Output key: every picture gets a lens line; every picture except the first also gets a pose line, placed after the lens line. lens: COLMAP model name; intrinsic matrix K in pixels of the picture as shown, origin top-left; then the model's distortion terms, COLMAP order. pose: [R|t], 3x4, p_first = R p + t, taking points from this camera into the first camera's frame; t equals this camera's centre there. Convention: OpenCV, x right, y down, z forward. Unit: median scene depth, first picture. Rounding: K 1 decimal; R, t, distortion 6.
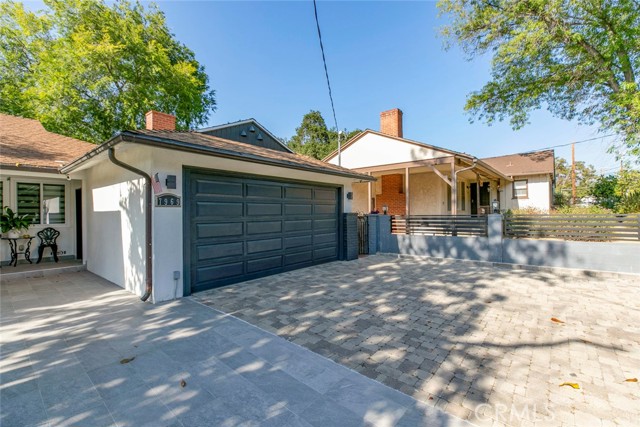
lens RADIAL K [[279.3, 0, 320.0], [0, 279.3, 213.5], [0, 0, 1]] dist [0.024037, -0.008434]
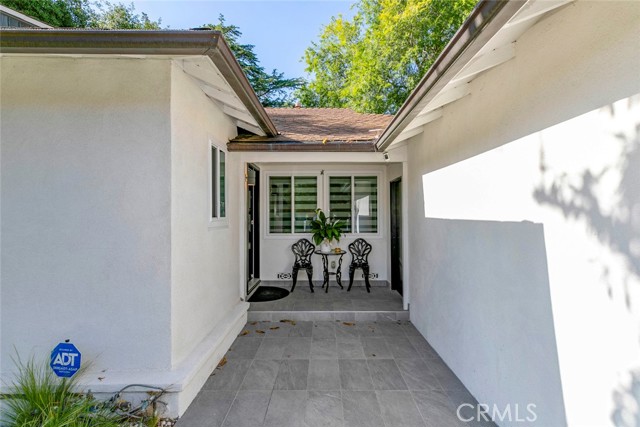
lens RADIAL K [[279.3, 0, 320.0], [0, 279.3, 213.5], [0, 0, 1]] dist [0.024037, -0.008434]
pose [[0.623988, 0.003724, -0.781425, -0.498637], [-0.002947, 0.999993, 0.002412, -0.014016], [0.781428, 0.000798, 0.623994, 0.512013]]
